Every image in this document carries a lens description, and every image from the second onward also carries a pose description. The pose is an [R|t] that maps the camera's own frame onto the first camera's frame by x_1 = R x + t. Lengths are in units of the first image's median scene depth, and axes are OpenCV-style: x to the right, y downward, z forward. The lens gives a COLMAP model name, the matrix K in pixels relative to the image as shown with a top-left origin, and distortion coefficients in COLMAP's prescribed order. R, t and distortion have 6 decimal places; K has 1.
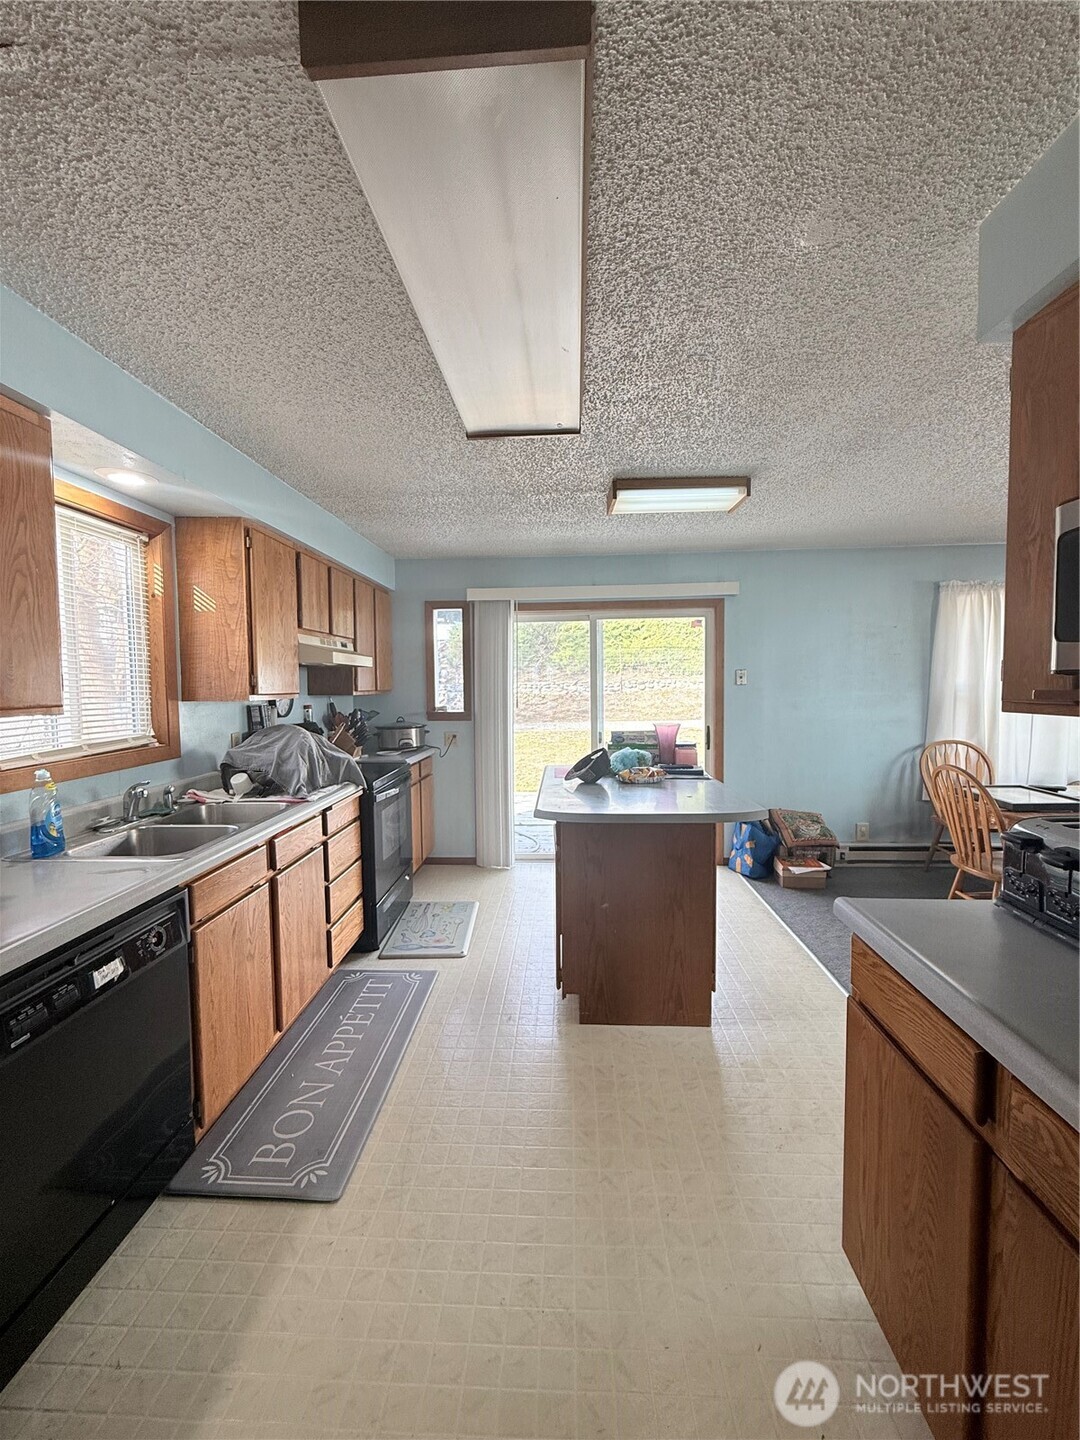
lens RADIAL K [[570.6, 0, 535.0], [0, 570.6, 722.7], [0, 0, 1]] dist [-0.003182, 0.000100]
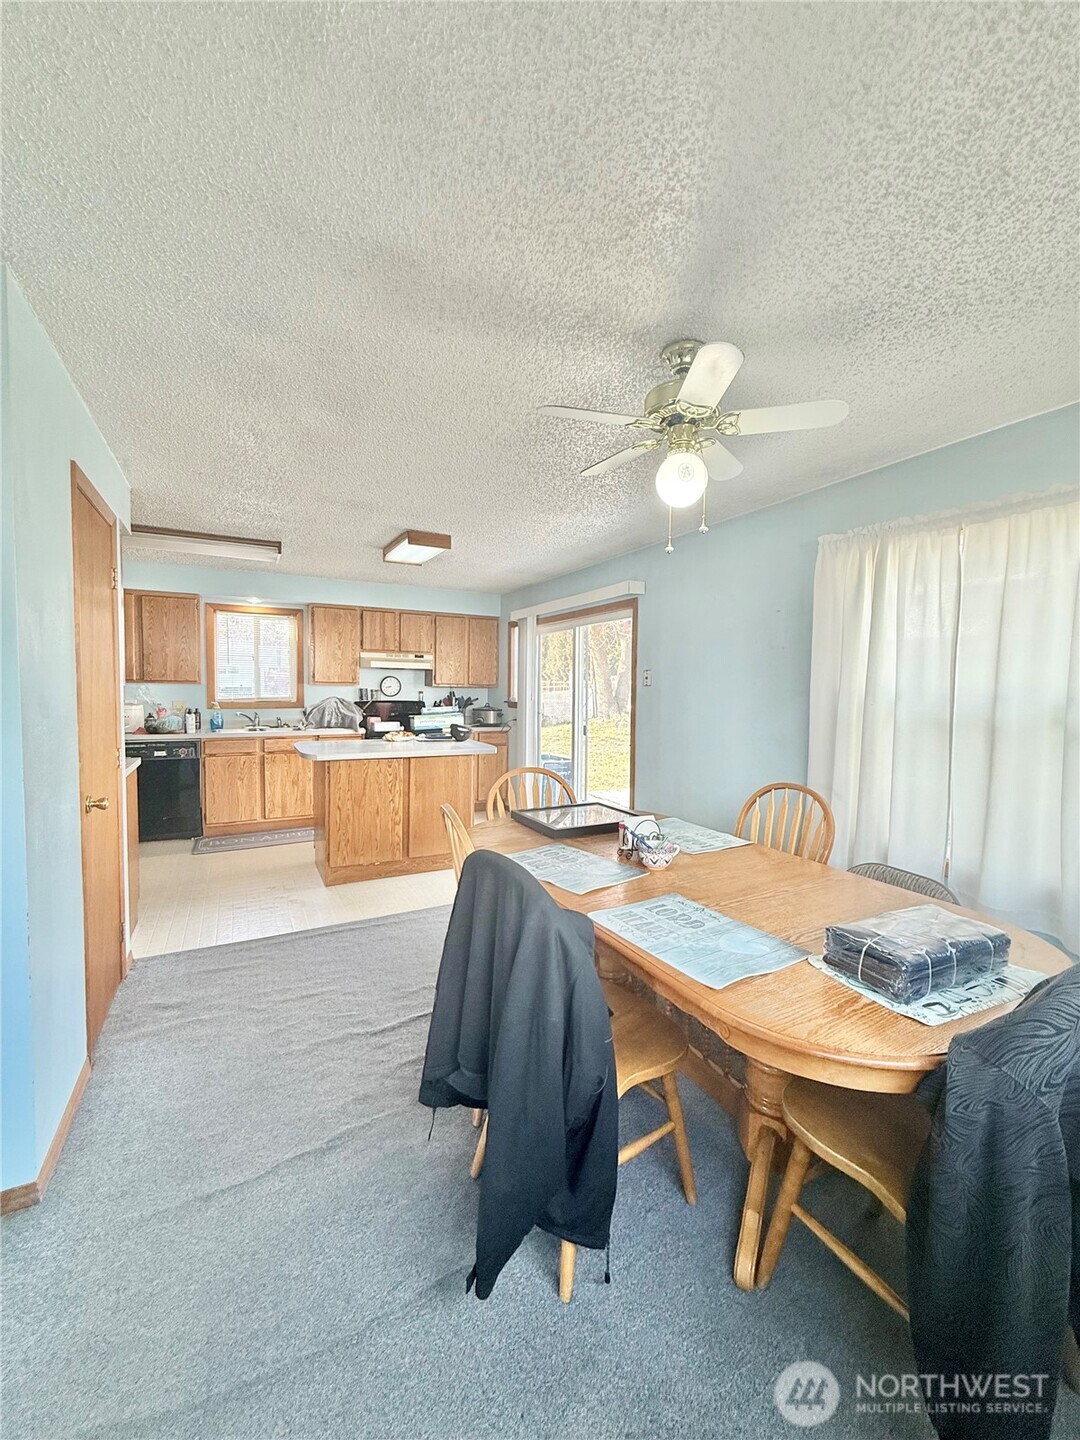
lens RADIAL K [[570.6, 0, 545.7], [0, 570.6, 721.0], [0, 0, 1]] dist [-0.003182, 0.000100]
pose [[0.508379, 0.074461, -0.857908, 1.848447], [-0.079861, 0.996038, 0.039126, -0.055175], [0.857422, 0.048623, 0.512311, 0.633372]]
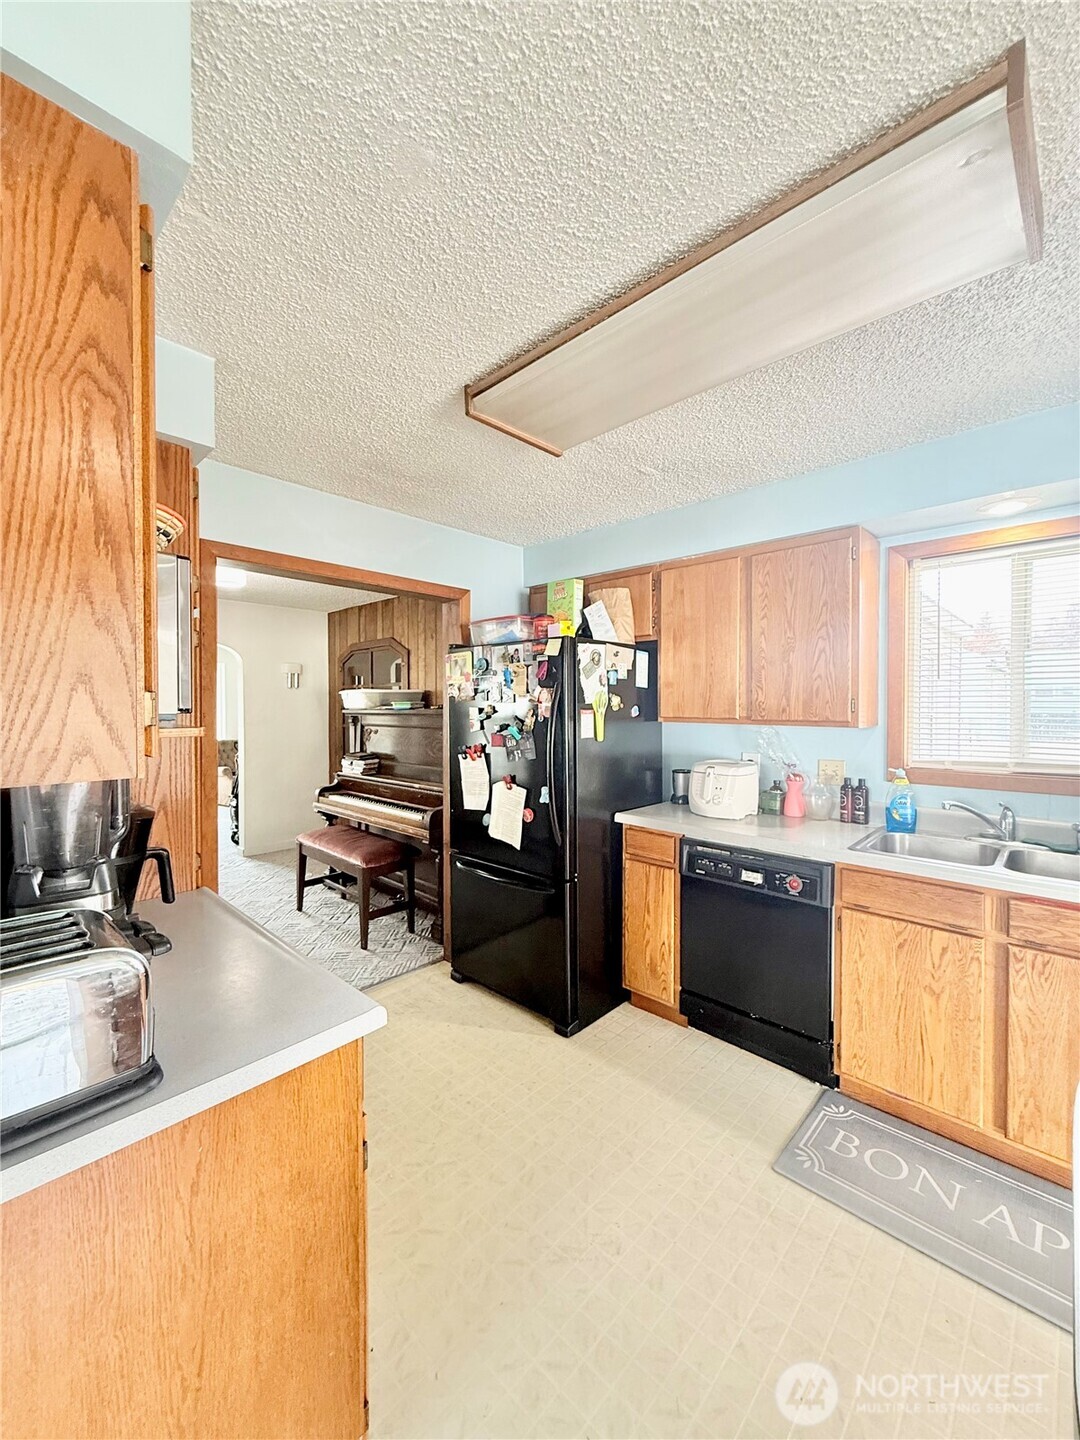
lens RADIAL K [[570.6, 0, 531.8], [0, 570.6, 713.0], [0, 0, 1]] dist [-0.003182, 0.000100]
pose [[-0.653896, 0.023559, -0.756218, 0.491241], [-0.041847, 0.996859, 0.067240, -0.070056], [0.755426, 0.075613, -0.650856, 0.807948]]
